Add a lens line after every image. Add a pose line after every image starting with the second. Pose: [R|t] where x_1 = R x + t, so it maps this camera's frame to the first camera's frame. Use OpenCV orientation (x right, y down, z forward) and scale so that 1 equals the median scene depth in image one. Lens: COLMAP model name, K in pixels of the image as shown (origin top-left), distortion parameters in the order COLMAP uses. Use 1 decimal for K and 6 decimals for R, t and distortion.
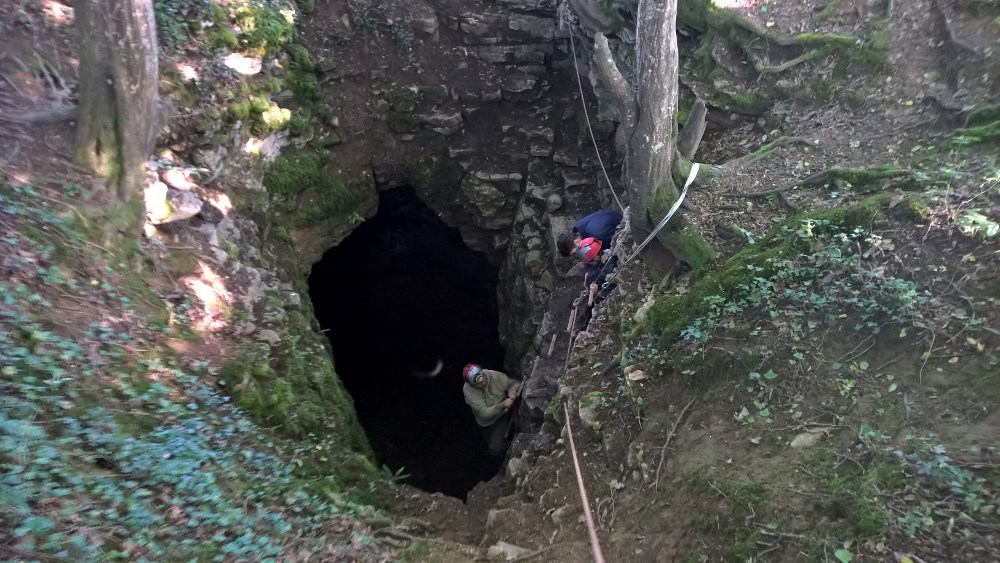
lens RADIAL K [[729.5, 0, 500.1], [0, 729.5, 288.8], [0, 0, 1]] dist [0.092968, -0.072135]
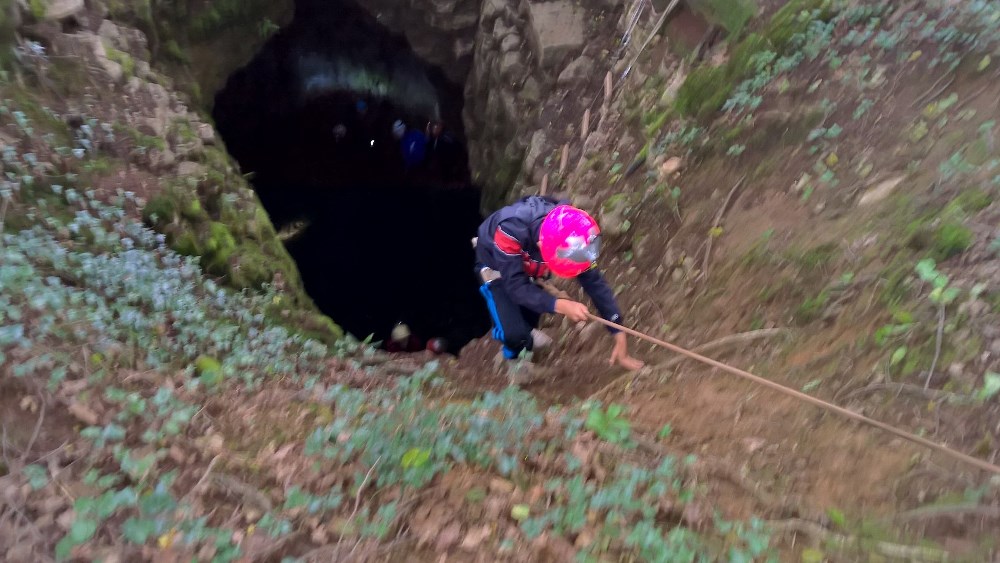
lens RADIAL K [[988.4, 0, 504.3], [0, 988.4, 281.9], [0, 0, 1]] dist [0.069657, -0.024507]
pose [[0.995451, -0.078198, 0.054432, -0.058187], [0.070128, 0.988085, 0.137001, 0.068256], [-0.064496, -0.132561, 0.989074, -0.089185]]
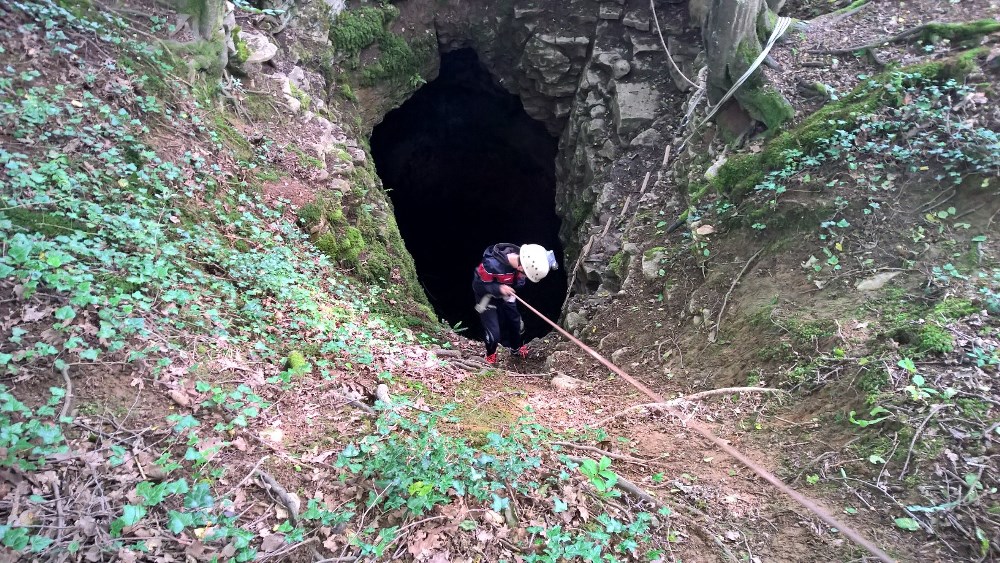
lens RADIAL K [[732.1, 0, 503.0], [0, 732.1, 283.0], [0, 0, 1]] dist [0.088295, -0.068379]
pose [[0.997349, 0.051758, -0.051144, -0.029418], [-0.043819, 0.988357, 0.145709, 0.044787], [0.058090, -0.143081, 0.988005, -0.033657]]
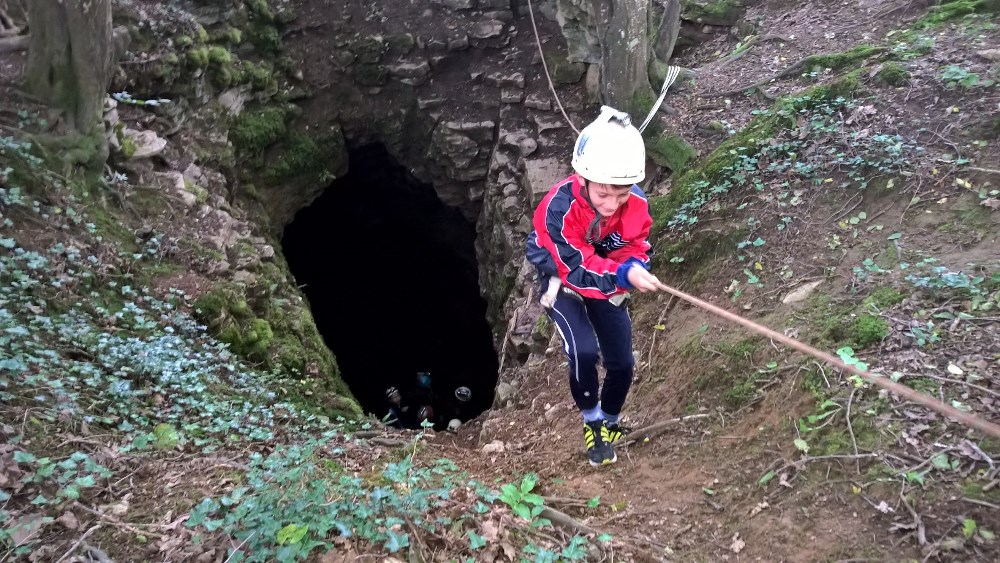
lens RADIAL K [[733.6, 0, 499.4], [0, 733.6, 292.1], [0, 0, 1]] dist [0.085665, -0.068152]
pose [[0.998110, -0.052877, 0.031317, -0.010383], [0.052378, 0.998491, 0.016521, 0.097250], [-0.032144, -0.014850, 0.999373, 0.012130]]
